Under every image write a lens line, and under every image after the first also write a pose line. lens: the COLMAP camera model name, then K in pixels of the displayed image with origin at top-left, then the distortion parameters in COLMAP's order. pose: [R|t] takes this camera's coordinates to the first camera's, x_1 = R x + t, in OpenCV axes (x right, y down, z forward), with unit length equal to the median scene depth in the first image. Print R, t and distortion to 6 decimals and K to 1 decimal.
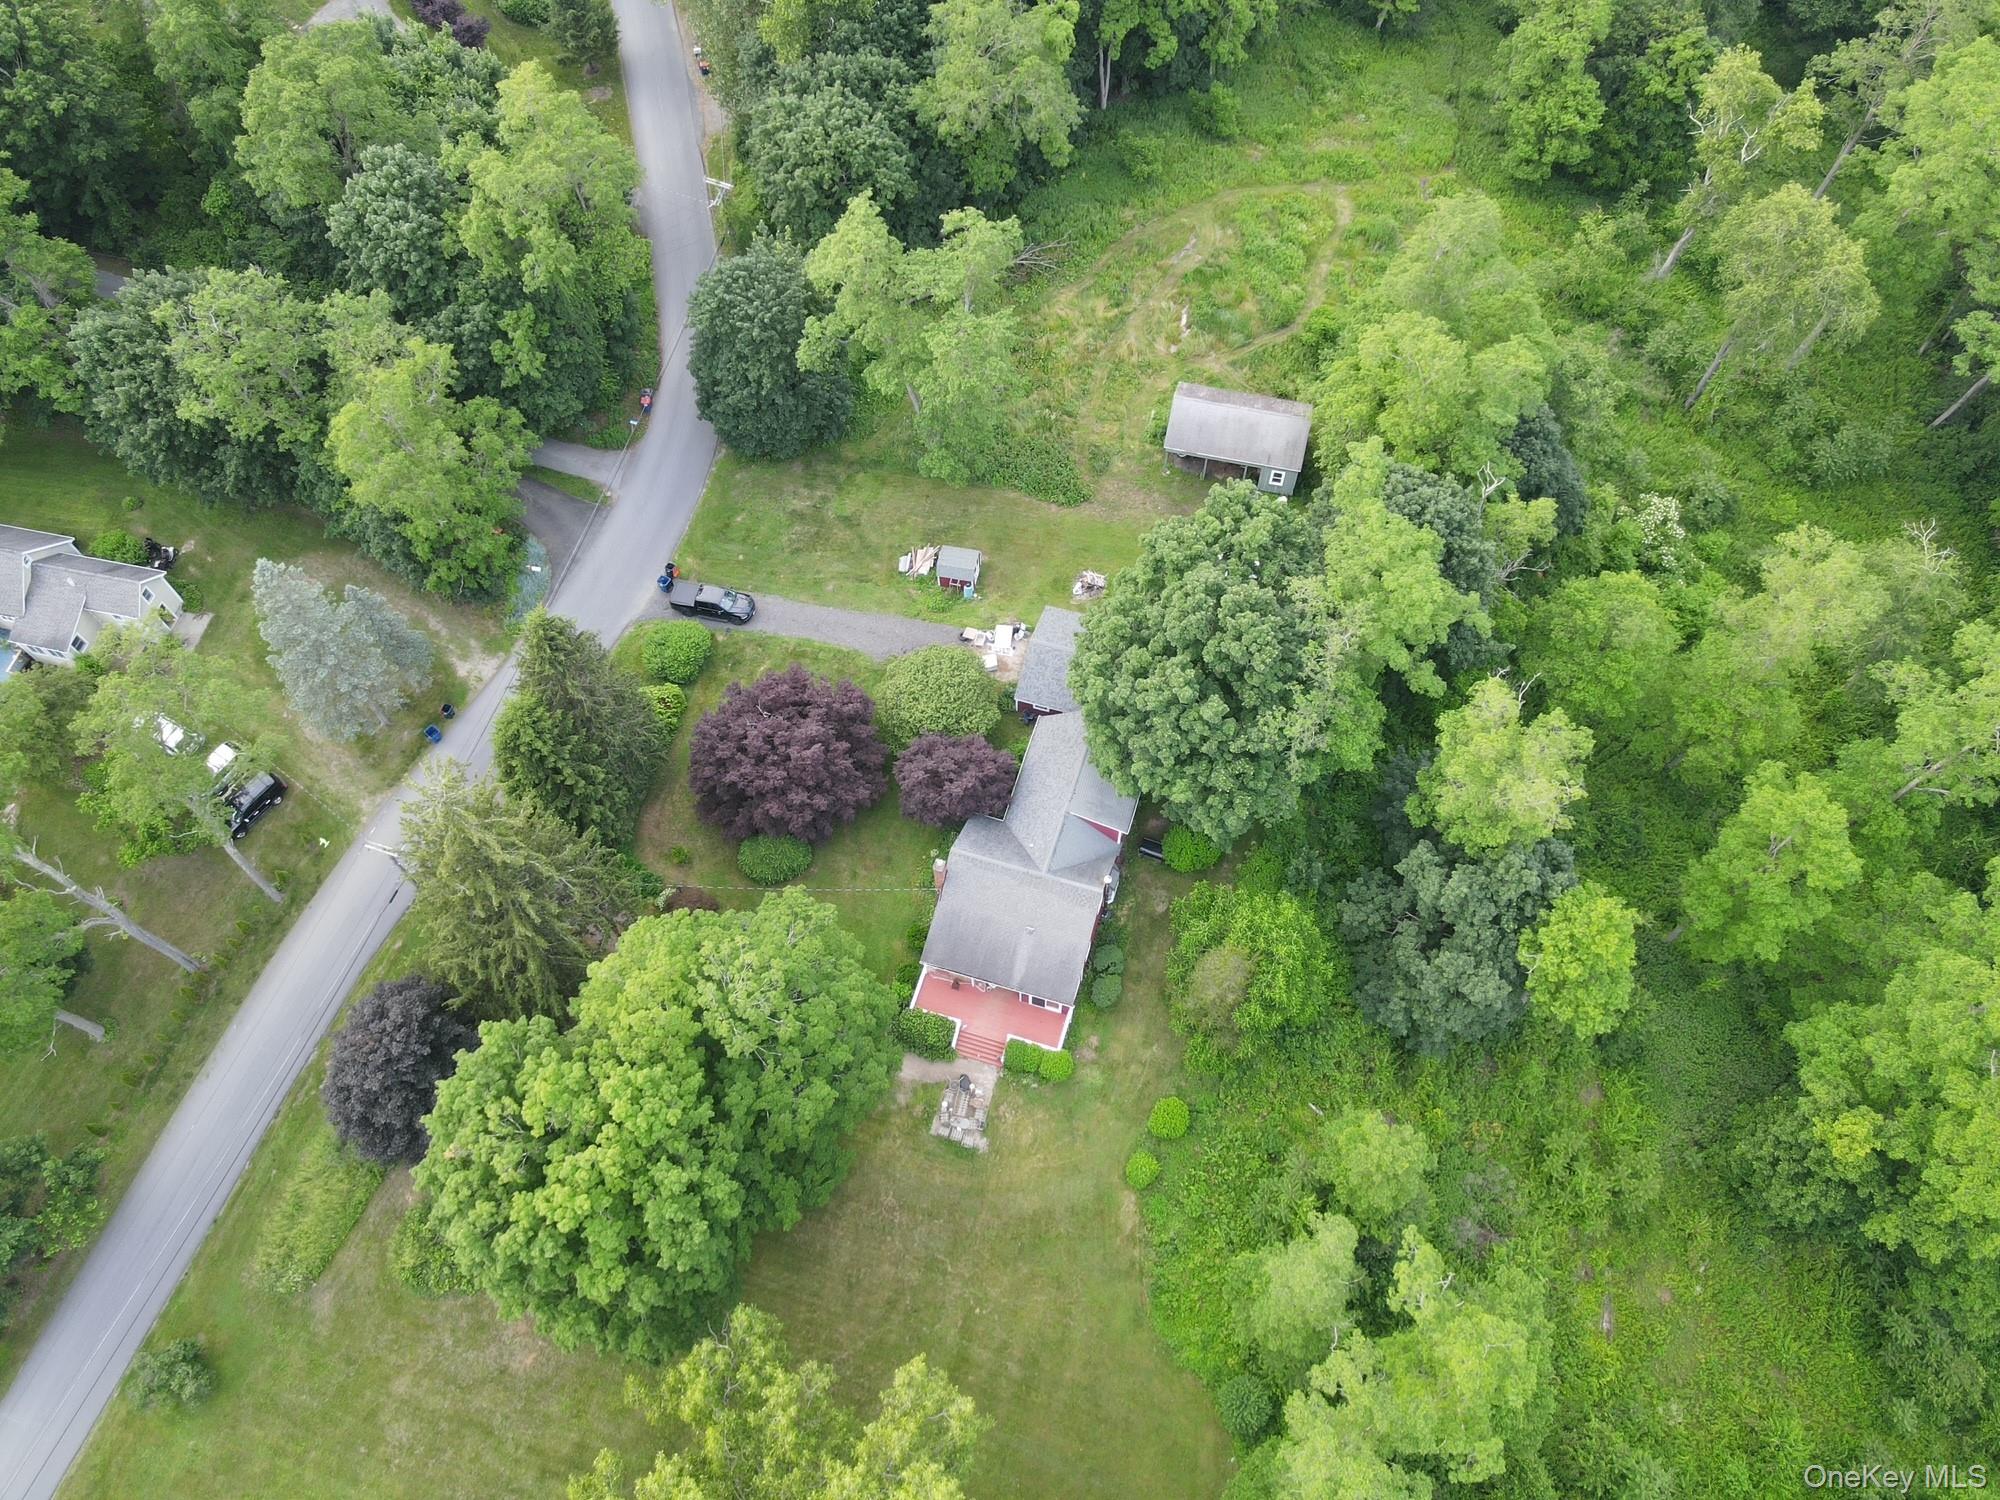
lens RADIAL K [[1484.8, 0, 997.6], [0, 1484.8, 758.3], [0, 0, 1]] dist [0.003878, 0.003410]
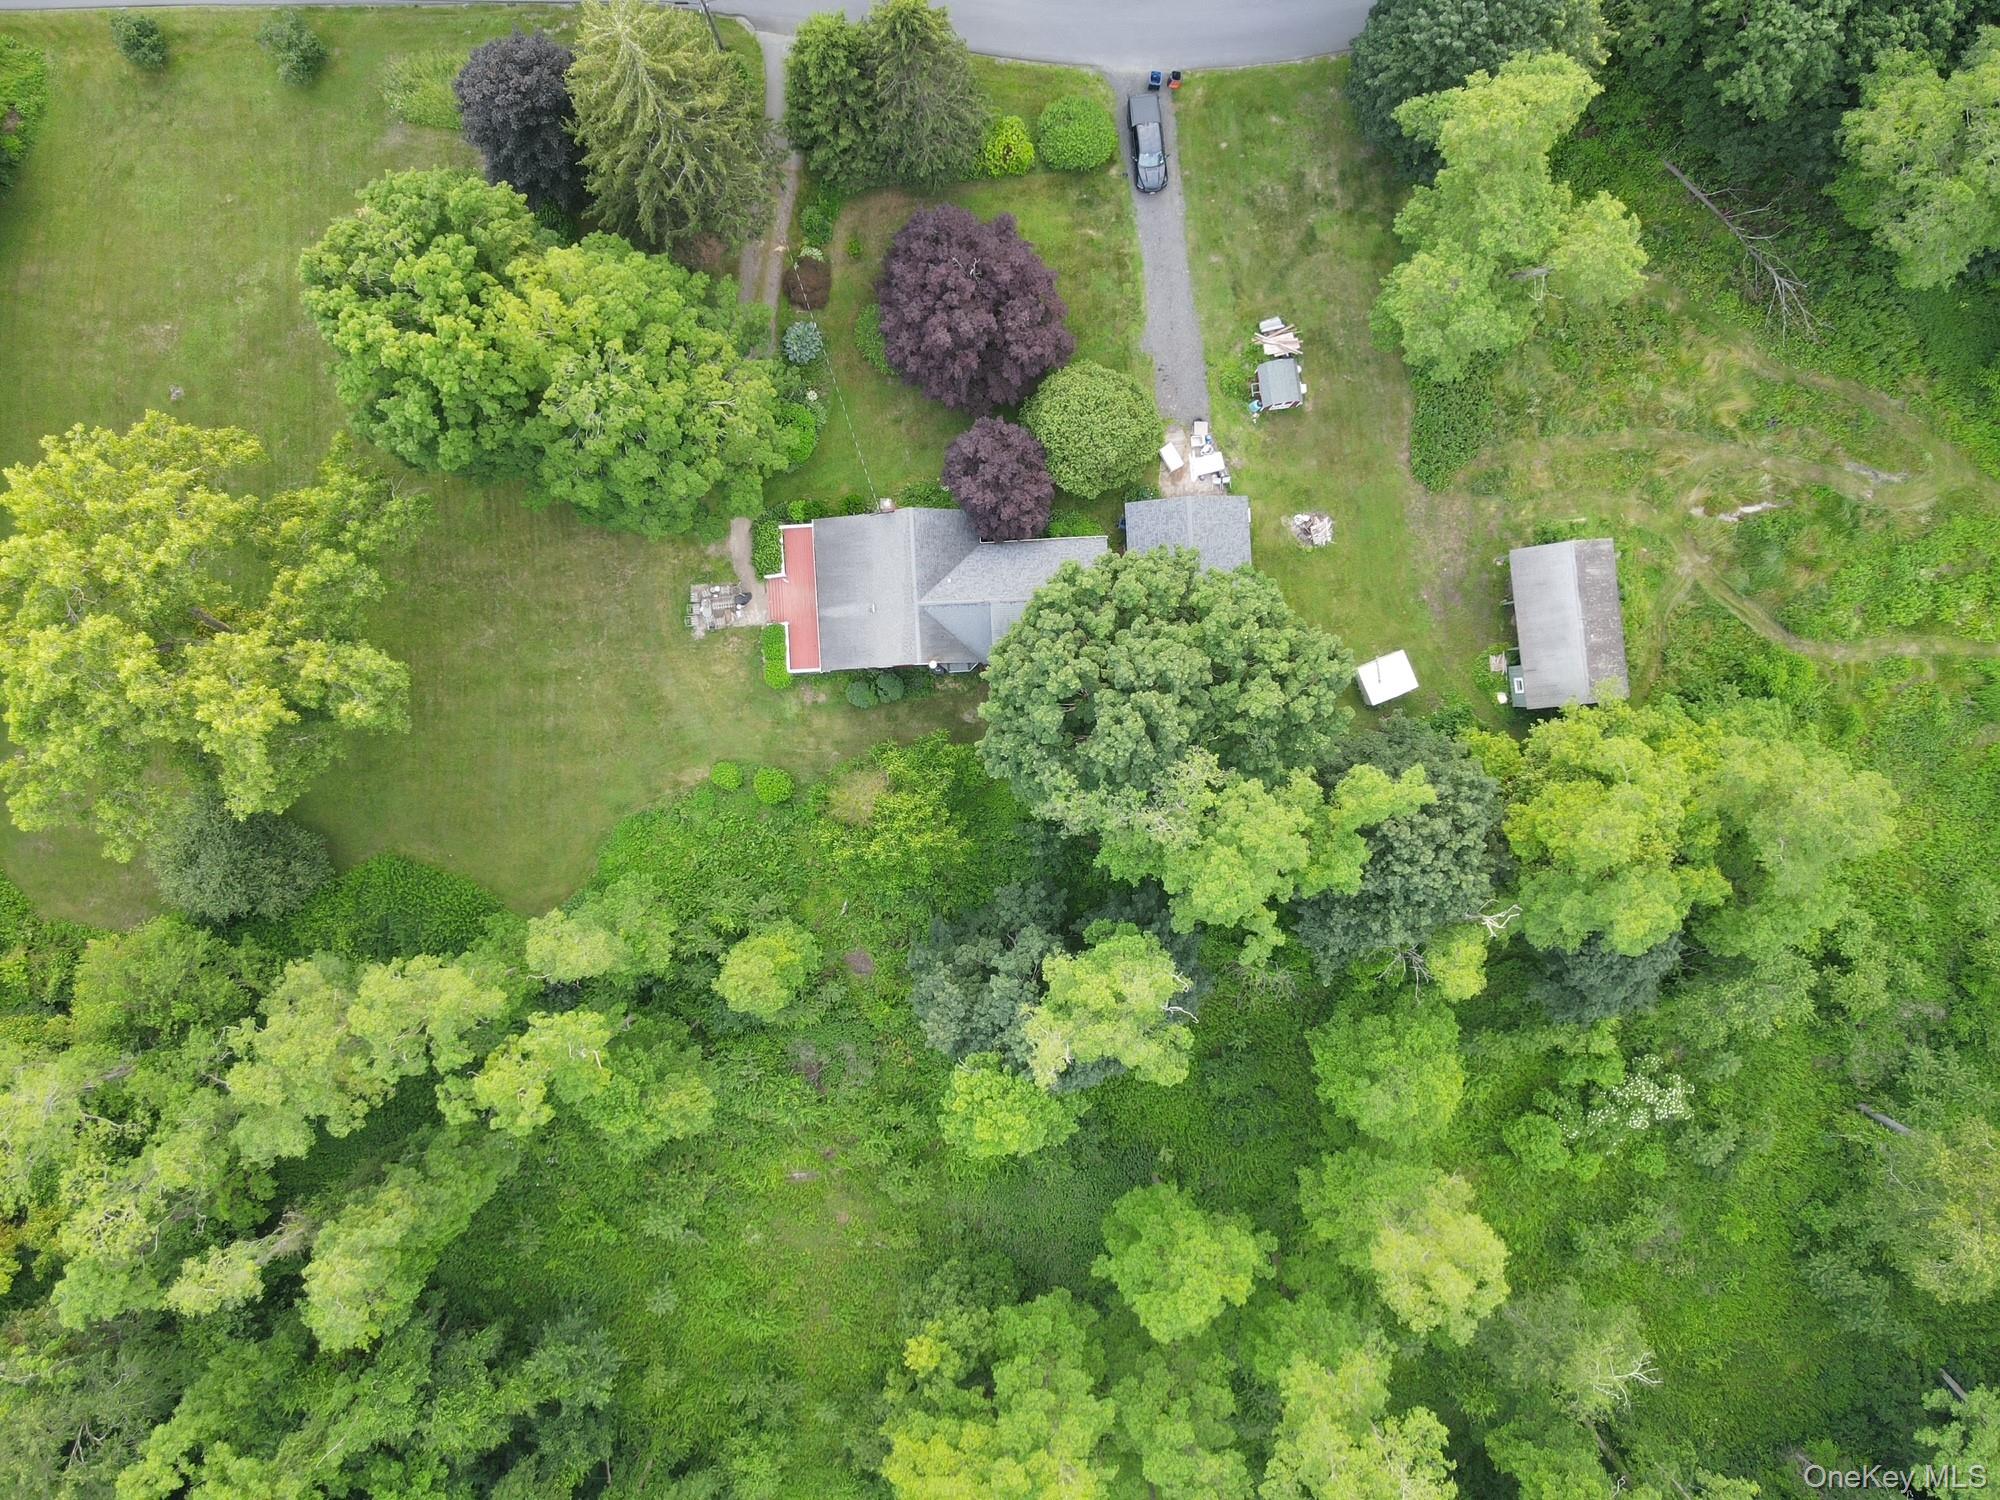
lens RADIAL K [[1484.8, 0, 997.6], [0, 1484.8, 758.3], [0, 0, 1]] dist [0.003878, 0.003410]
pose [[0.345445, 0.937803, 0.034546, 0.098496], [-0.823349, 0.285210, 0.490664, -0.375424], [0.450293, -0.197941, 0.870664, 0.099363]]
